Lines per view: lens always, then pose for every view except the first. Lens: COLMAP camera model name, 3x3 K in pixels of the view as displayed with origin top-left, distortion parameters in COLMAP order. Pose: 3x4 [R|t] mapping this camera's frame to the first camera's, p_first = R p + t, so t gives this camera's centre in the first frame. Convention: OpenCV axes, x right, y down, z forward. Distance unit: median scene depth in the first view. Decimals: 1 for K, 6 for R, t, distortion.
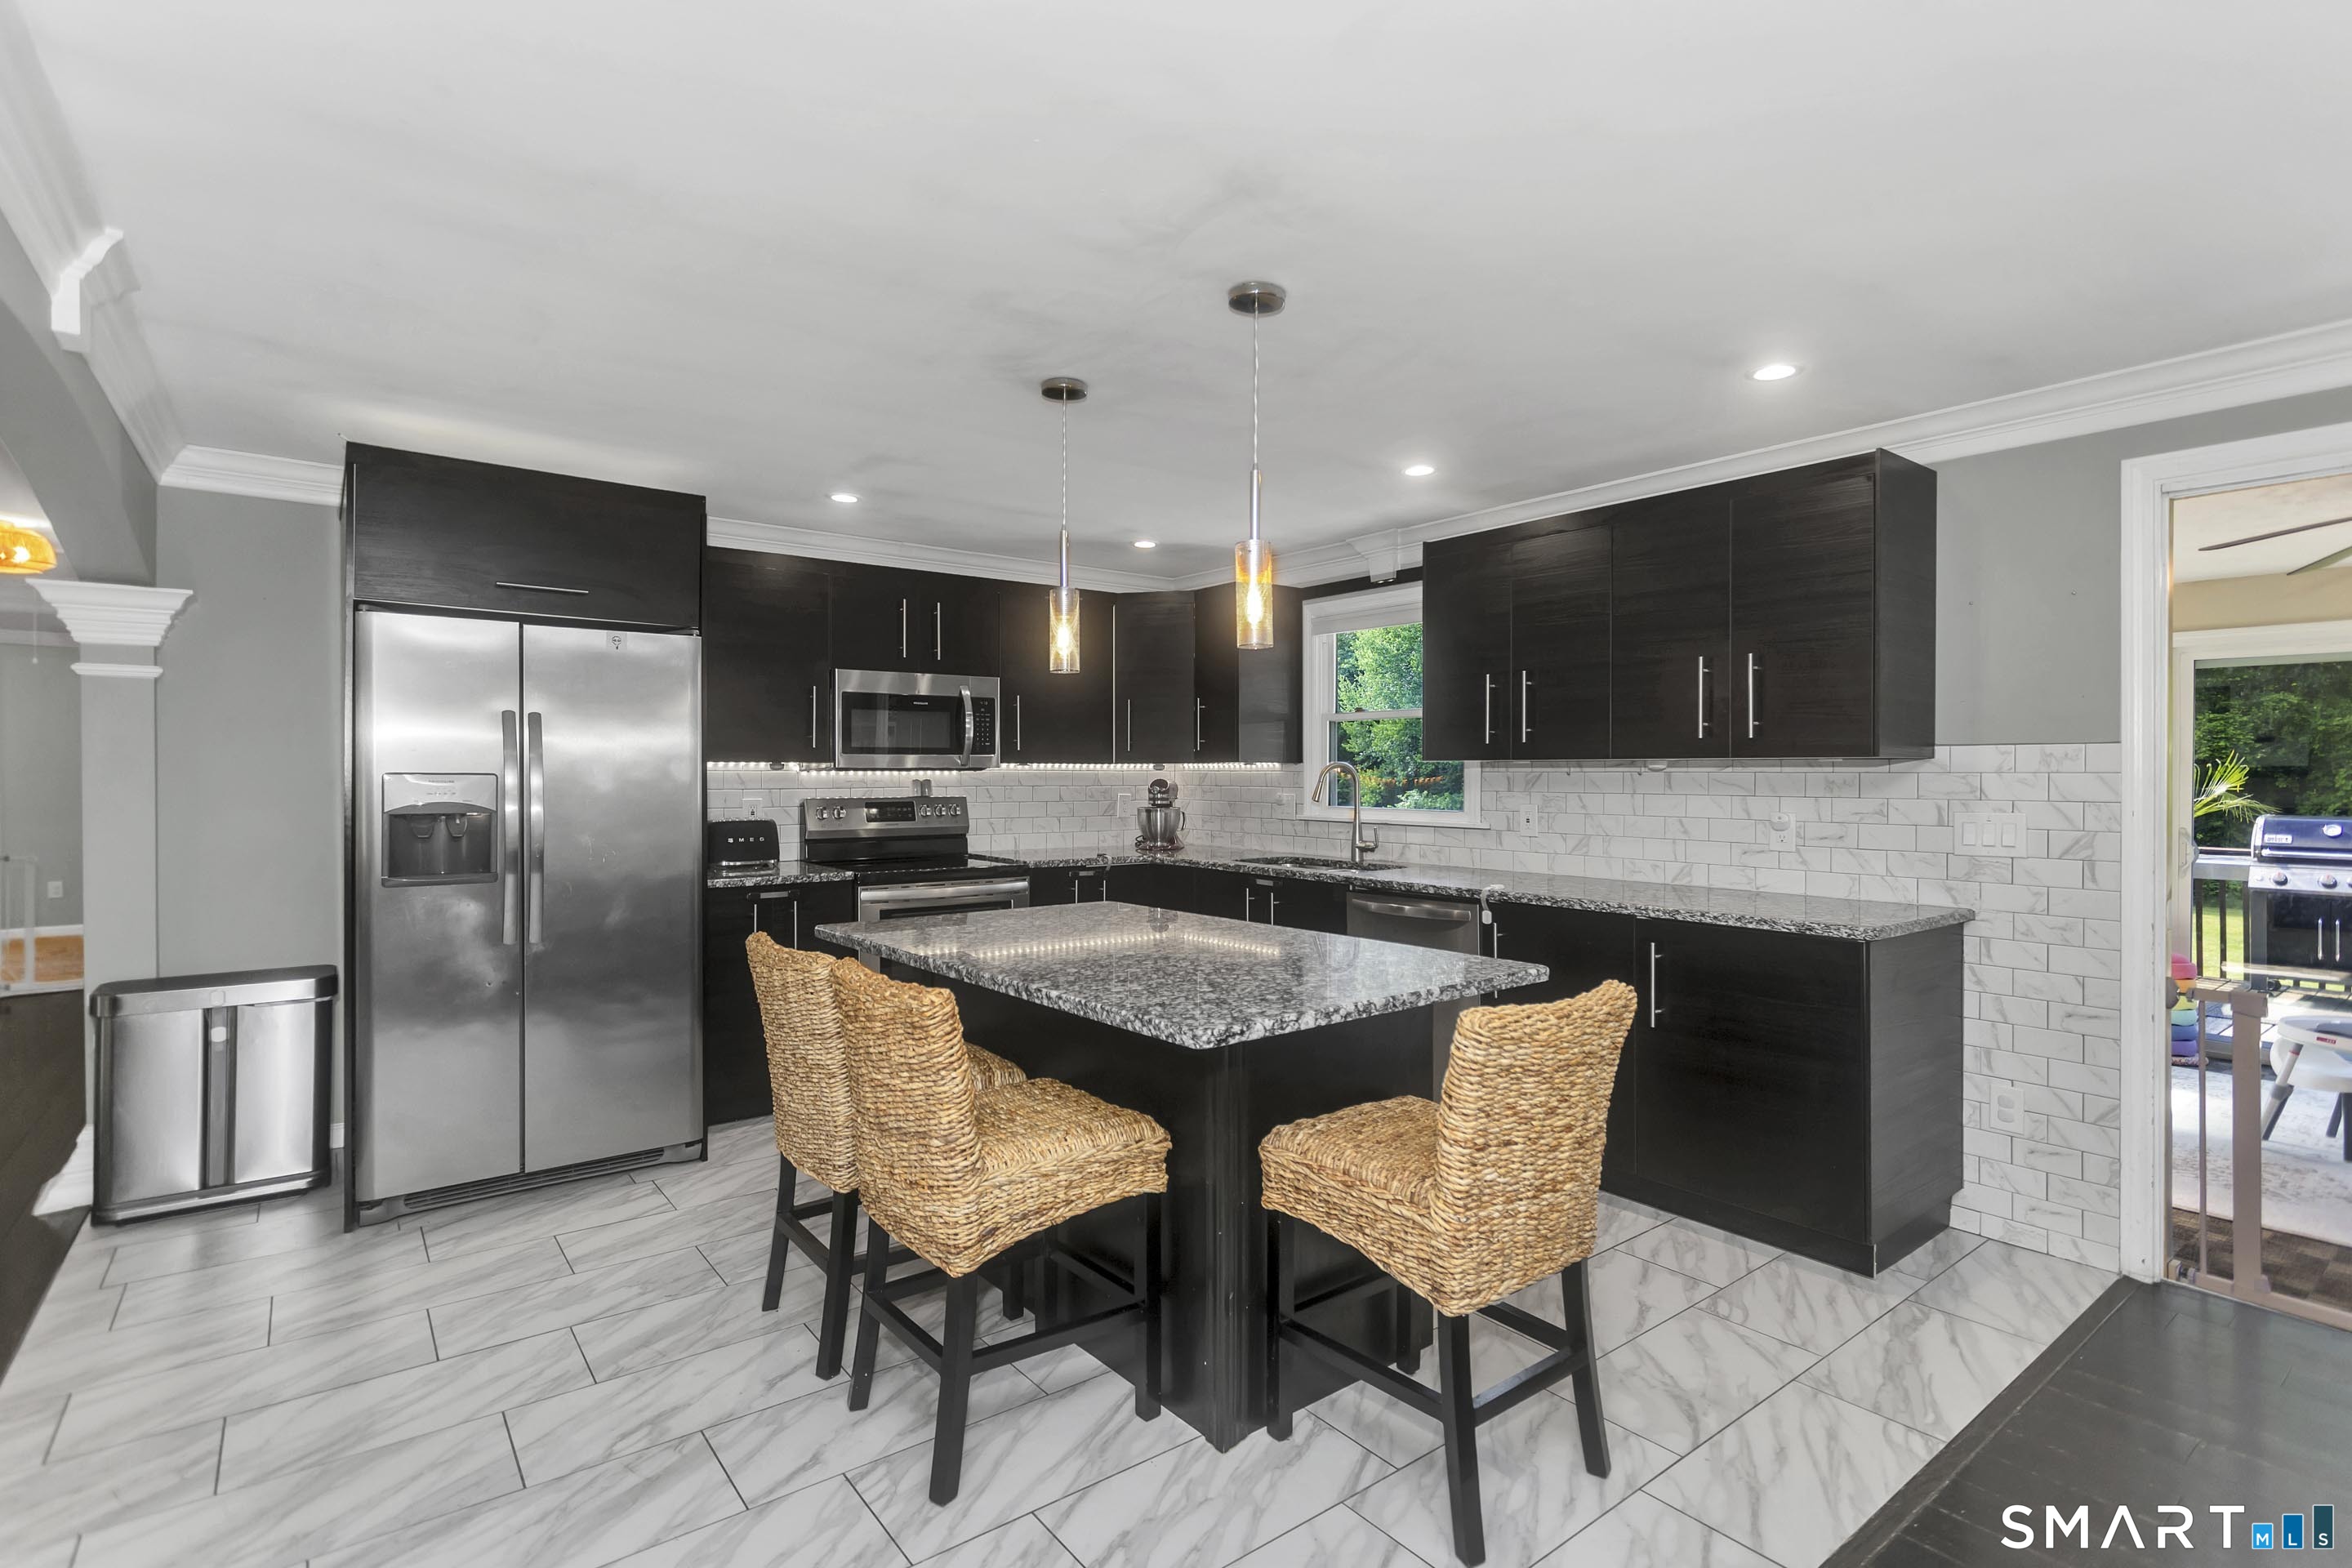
lens RADIAL K [[1149.1, 0, 1178.4], [0, 1149.1, 776.8], [0, 0, 1]] dist [-0.003805, -0.000265]
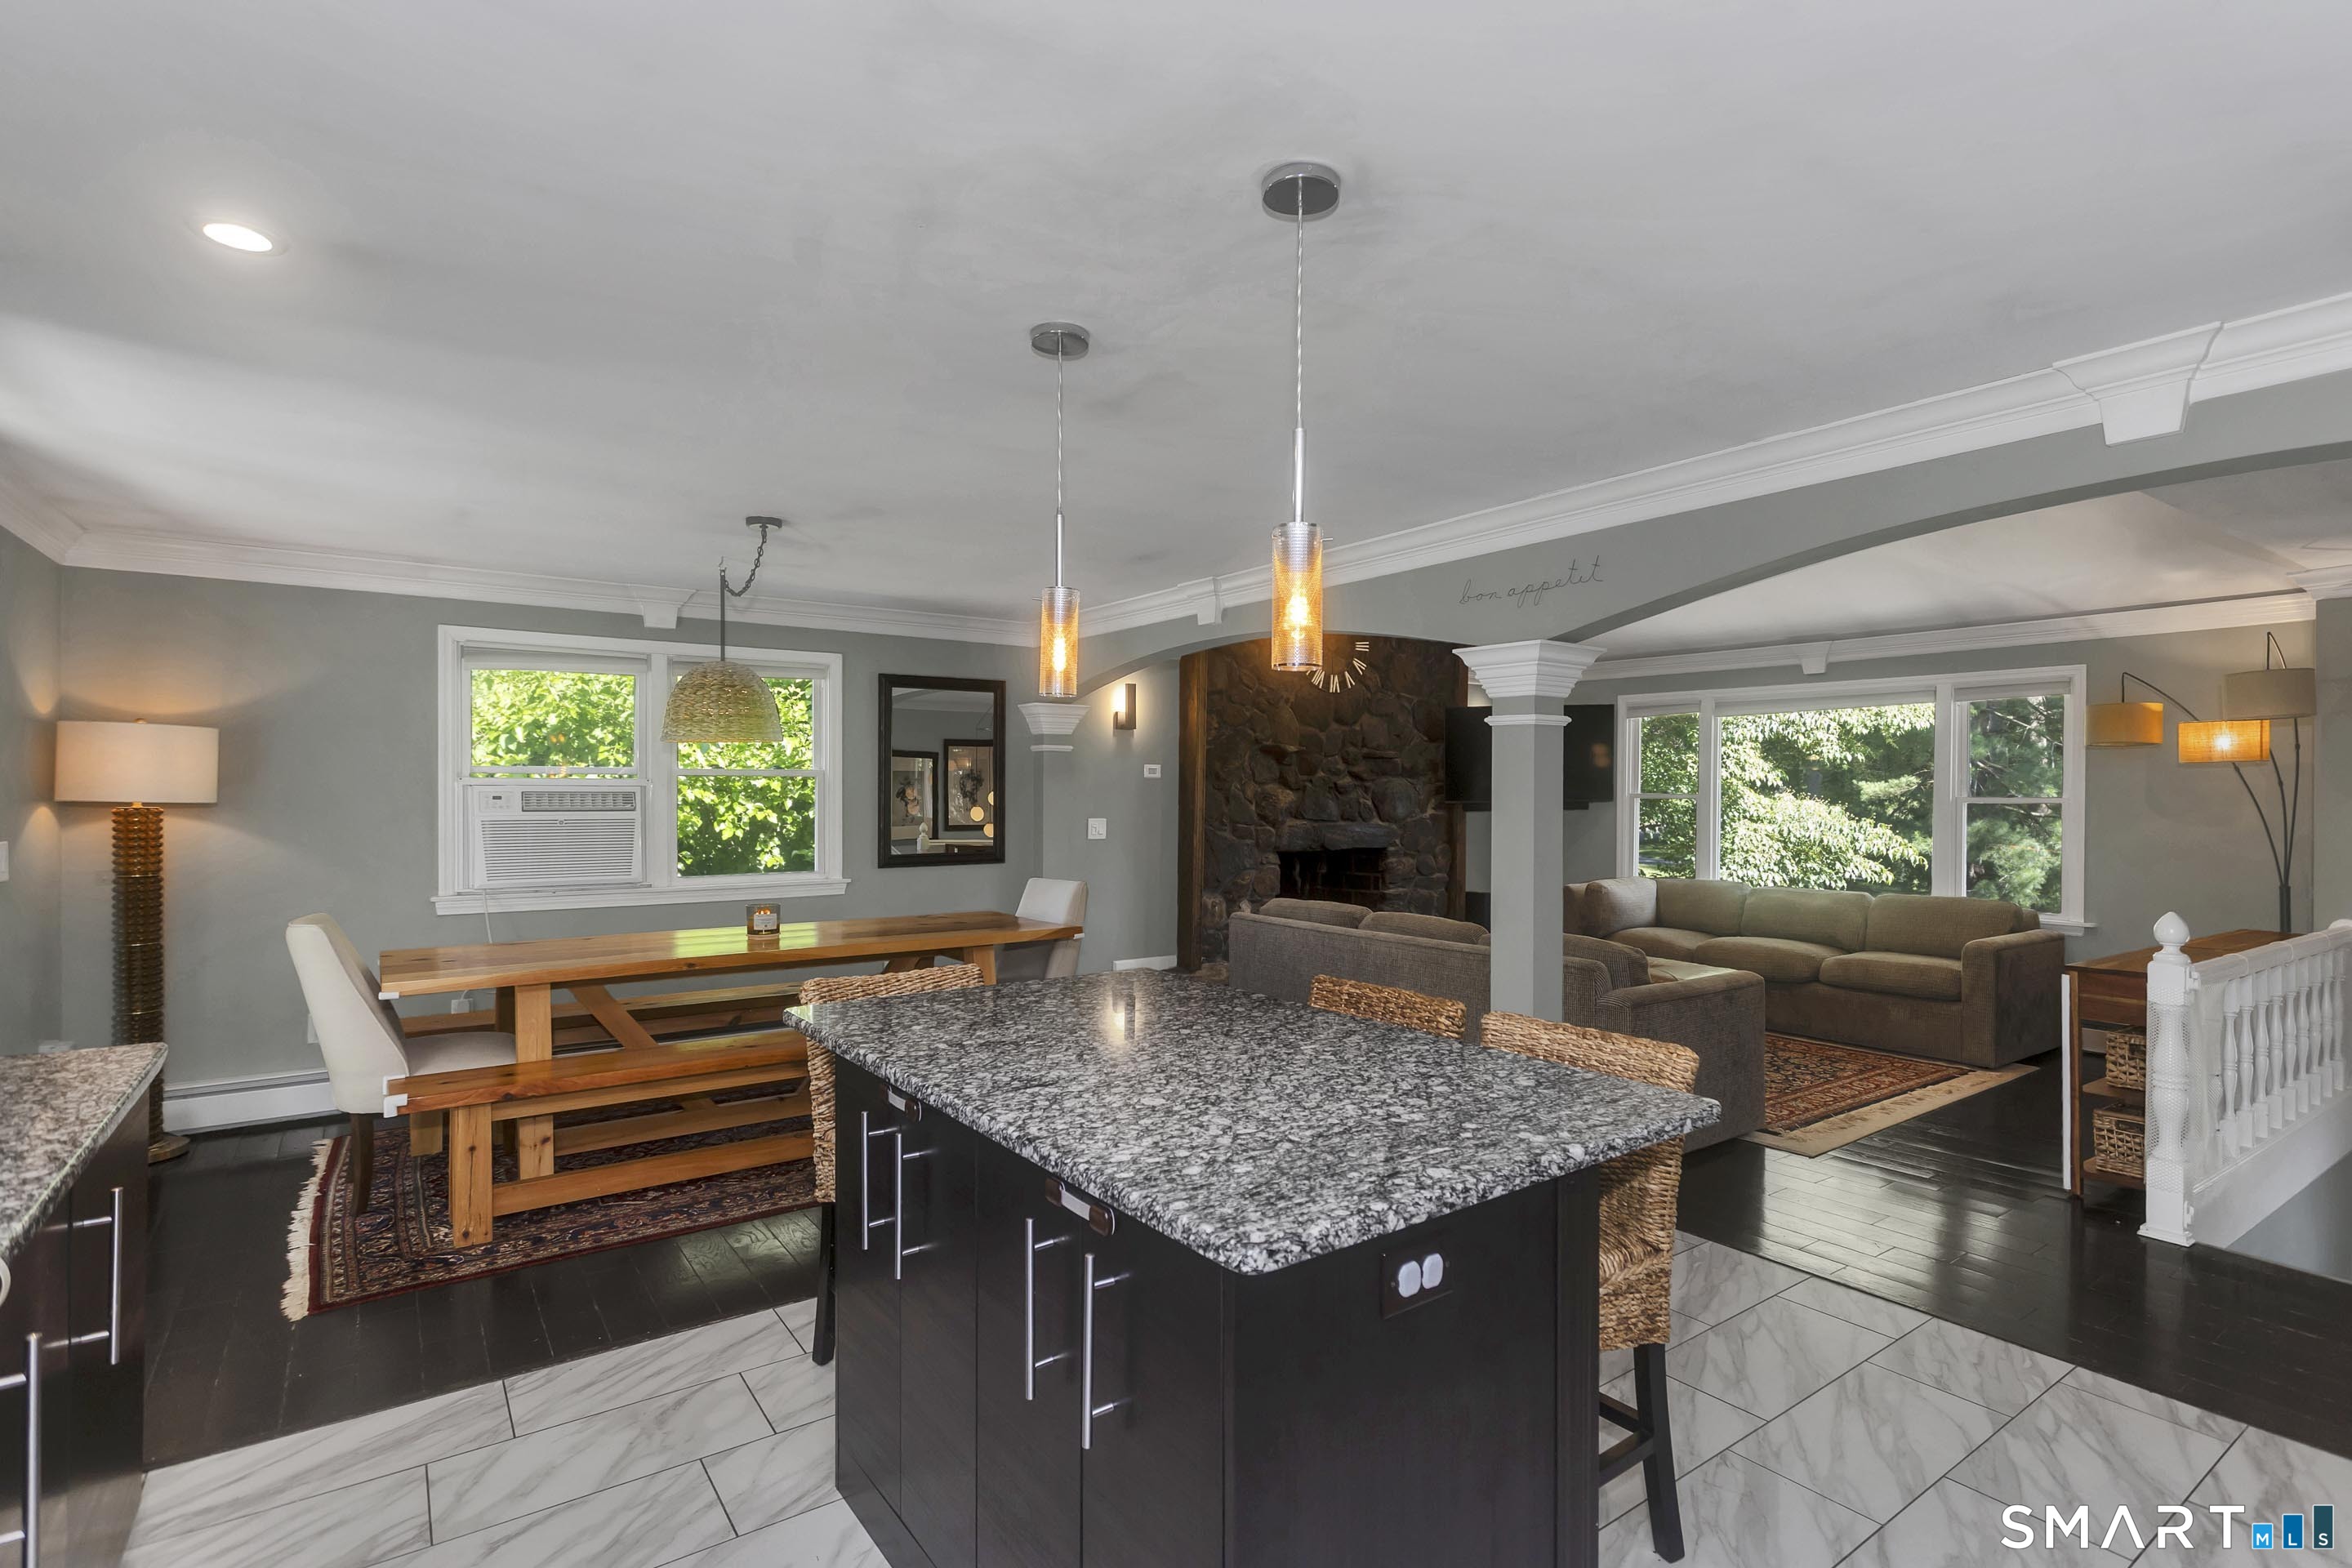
lens RADIAL K [[1163.3, 0, 1247.3], [0, 1163.3, 790.5], [0, 0, 1]] dist [-0.001651, 0.000033]
pose [[-0.999935, -0.006133, 0.009661, -0.065519], [-0.006047, 0.999942, 0.008886, -0.029286], [-0.009715, 0.008827, -0.999914, 1.332377]]
